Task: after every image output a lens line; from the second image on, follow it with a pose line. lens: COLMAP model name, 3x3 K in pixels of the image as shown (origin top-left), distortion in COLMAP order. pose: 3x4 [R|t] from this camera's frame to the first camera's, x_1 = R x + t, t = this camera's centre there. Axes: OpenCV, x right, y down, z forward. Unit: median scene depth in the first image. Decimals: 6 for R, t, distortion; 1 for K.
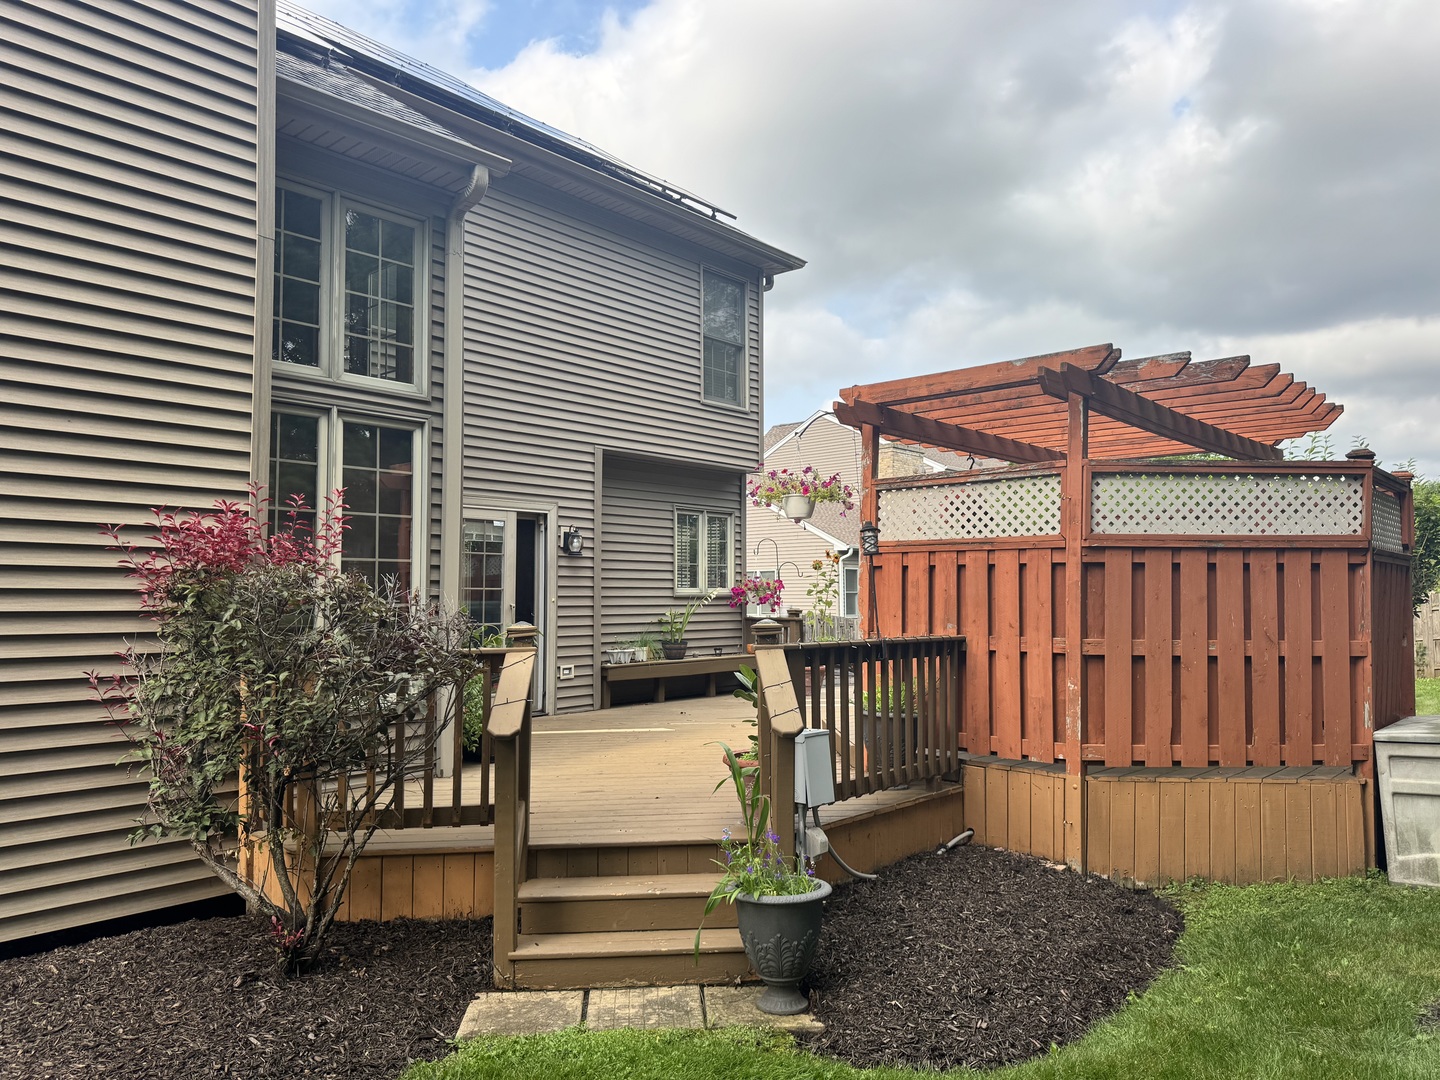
lens RADIAL K [[988.9, 0, 720.4], [0, 988.9, 550.7], [0, 0, 1]] dist [0.108119, -0.147069]
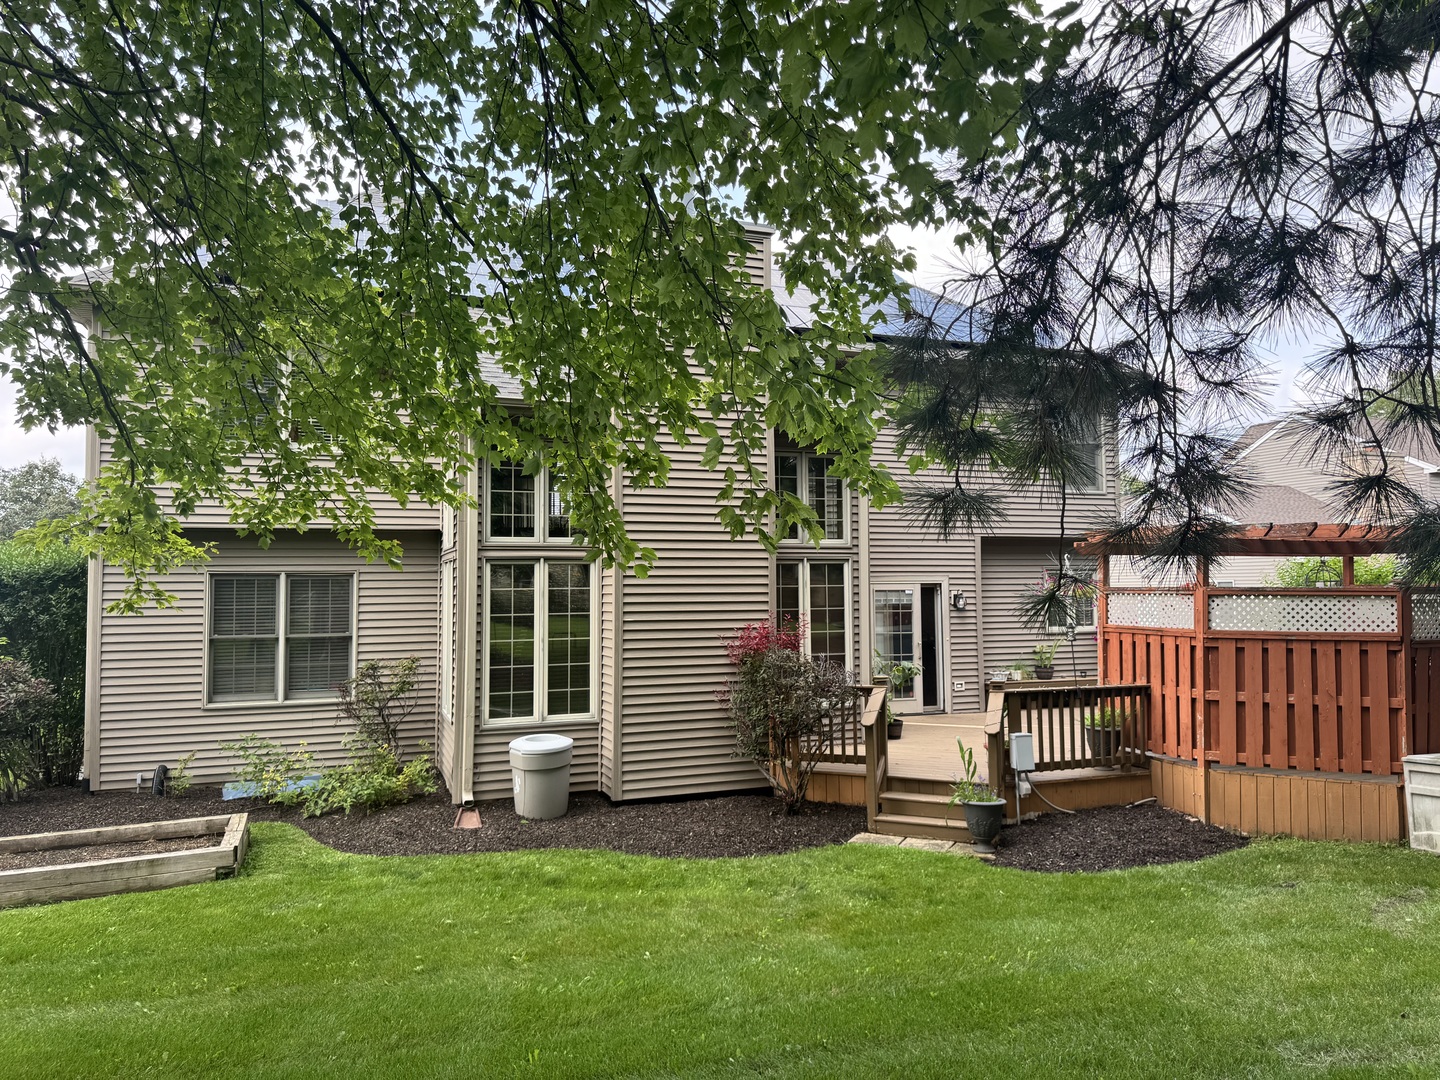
lens RADIAL K [[988.9, 0, 720.4], [0, 988.9, 550.7], [0, 0, 1]] dist [0.108119, -0.147069]
pose [[0.880692, -0.025907, -0.472980, 0.451404], [0.032655, 0.999448, 0.006060, -0.192014], [0.472562, -0.020782, 0.881052, -0.925886]]
